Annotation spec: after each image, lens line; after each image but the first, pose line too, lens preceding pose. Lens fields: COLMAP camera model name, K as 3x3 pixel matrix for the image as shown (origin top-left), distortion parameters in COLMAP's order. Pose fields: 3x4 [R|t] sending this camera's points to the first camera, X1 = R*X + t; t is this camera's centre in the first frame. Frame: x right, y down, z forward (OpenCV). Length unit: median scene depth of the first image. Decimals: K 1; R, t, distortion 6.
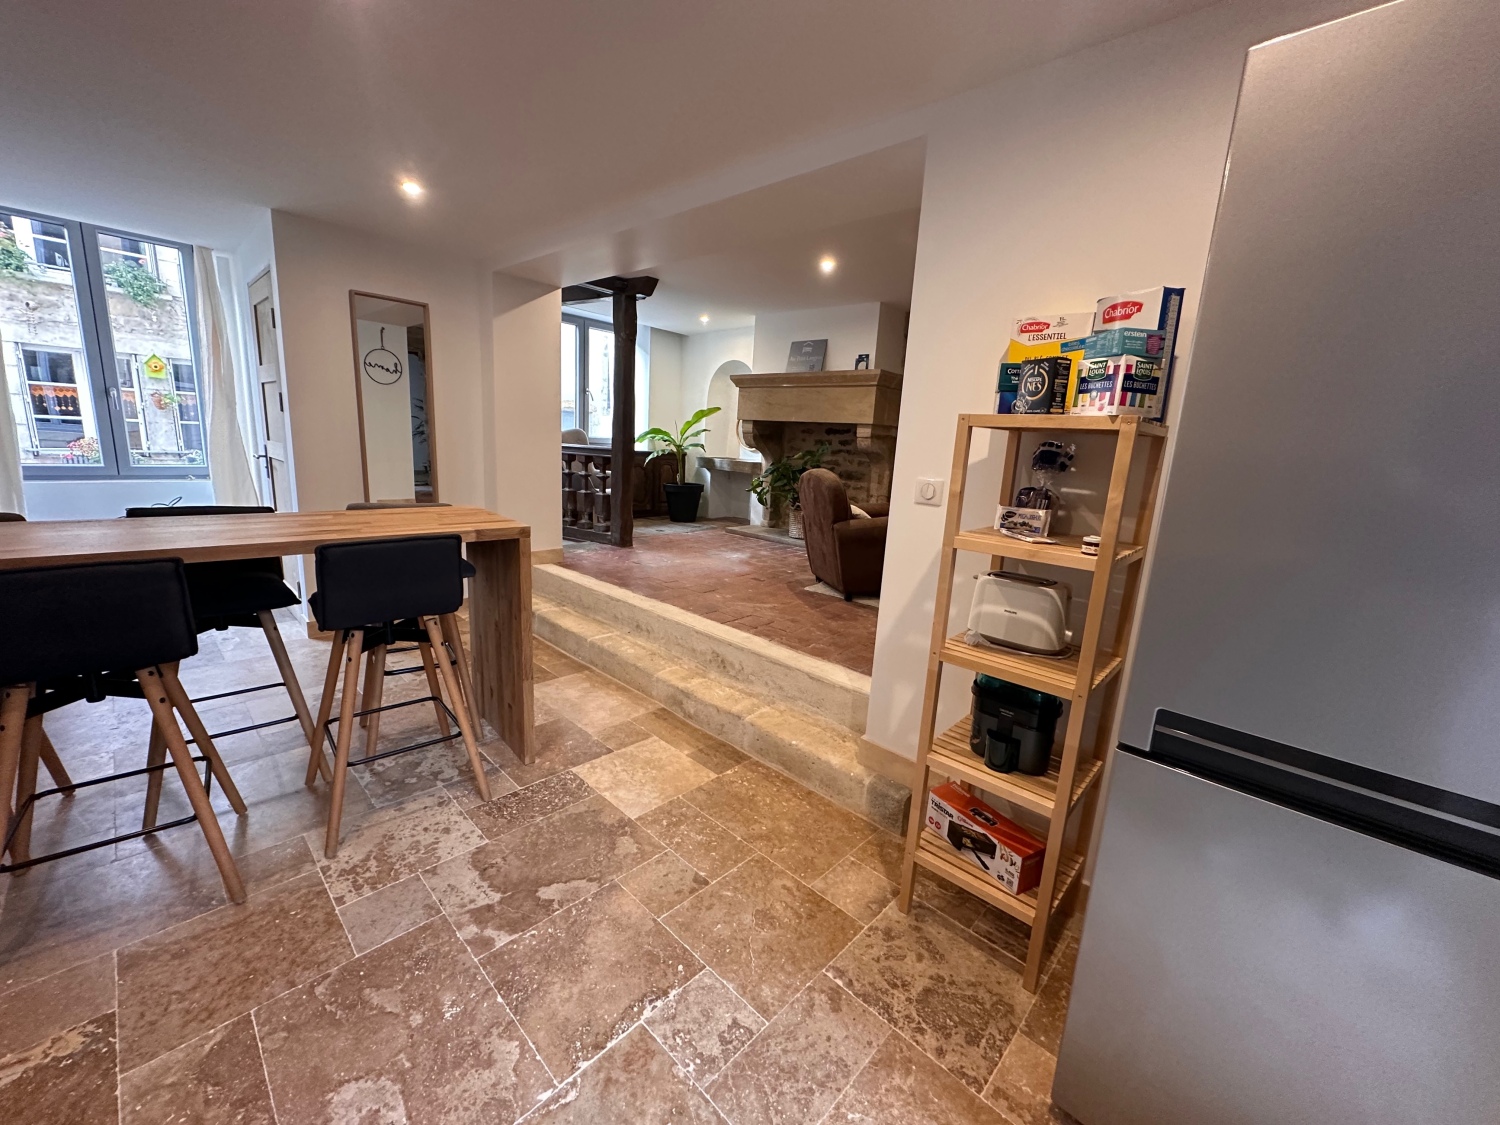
lens RADIAL K [[596.0, 0, 749.0], [0, 596.0, 561.8], [0, 0, 1]] dist [-0.001431, 0.000492]
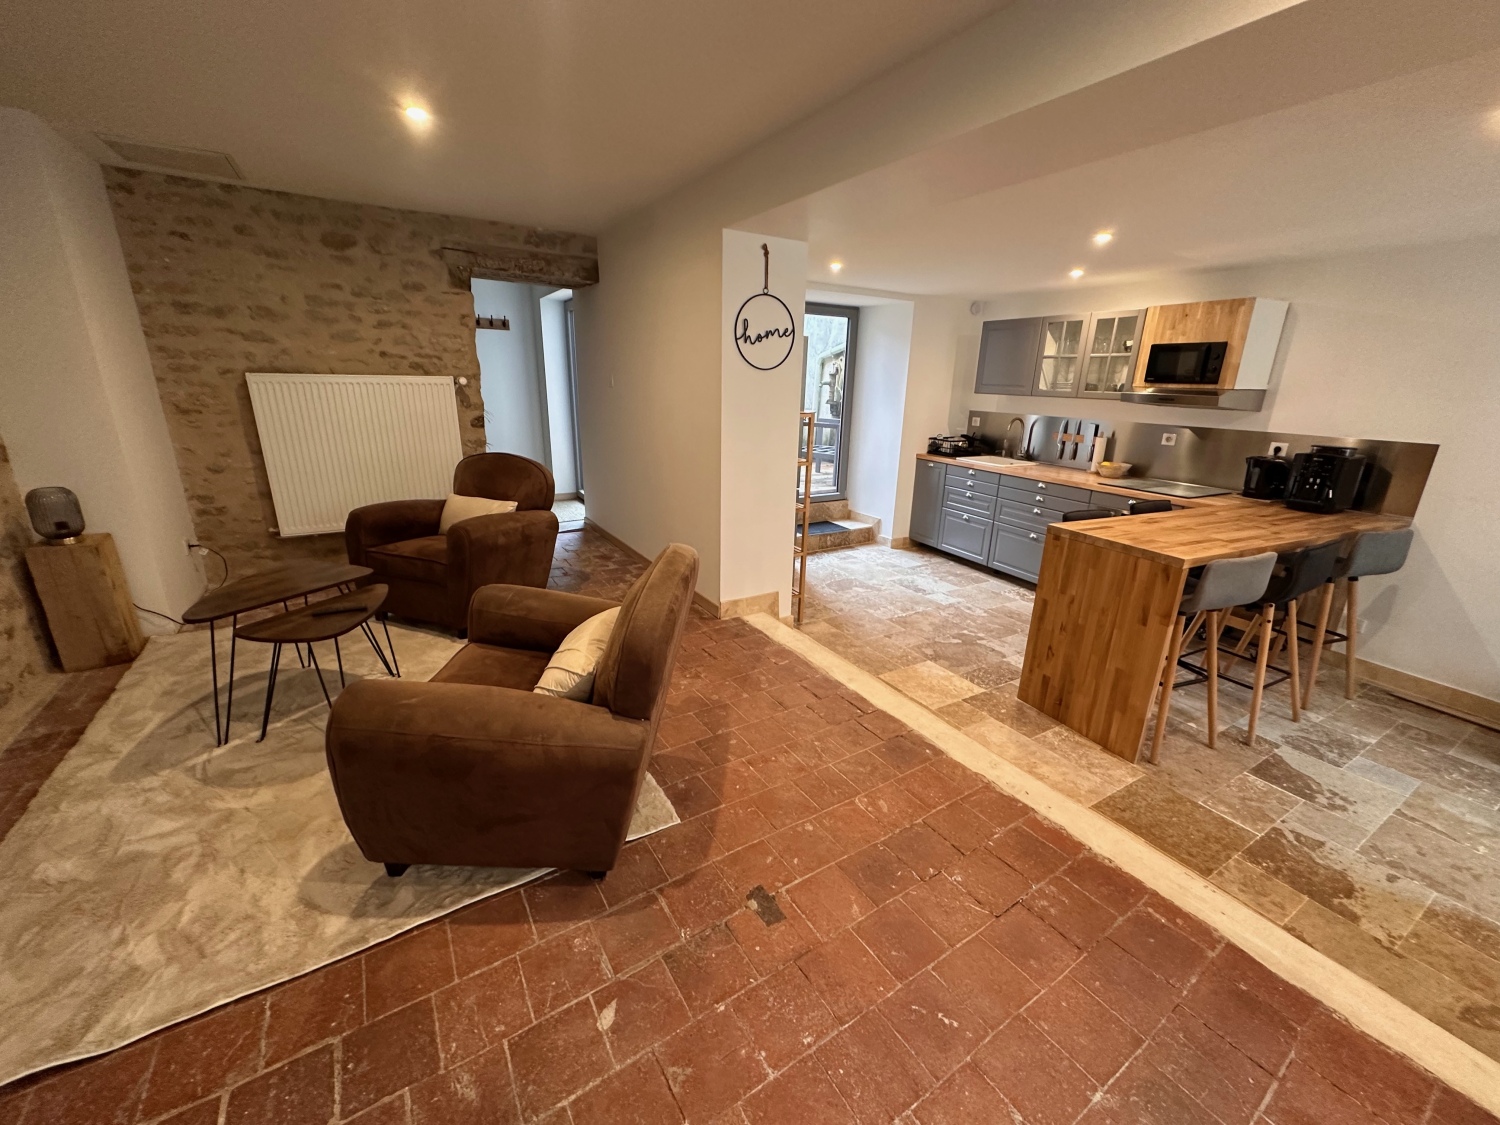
lens RADIAL K [[596.0, 0, 752.2], [0, 596.0, 562.7], [0, 0, 1]] dist [-0.001431, 0.000492]
pose [[-0.960714, -0.157926, 0.228227, -0.029603], [-0.027384, 0.872250, 0.488293, -0.370823], [-0.276185, 0.462860, -0.842308, 1.415050]]
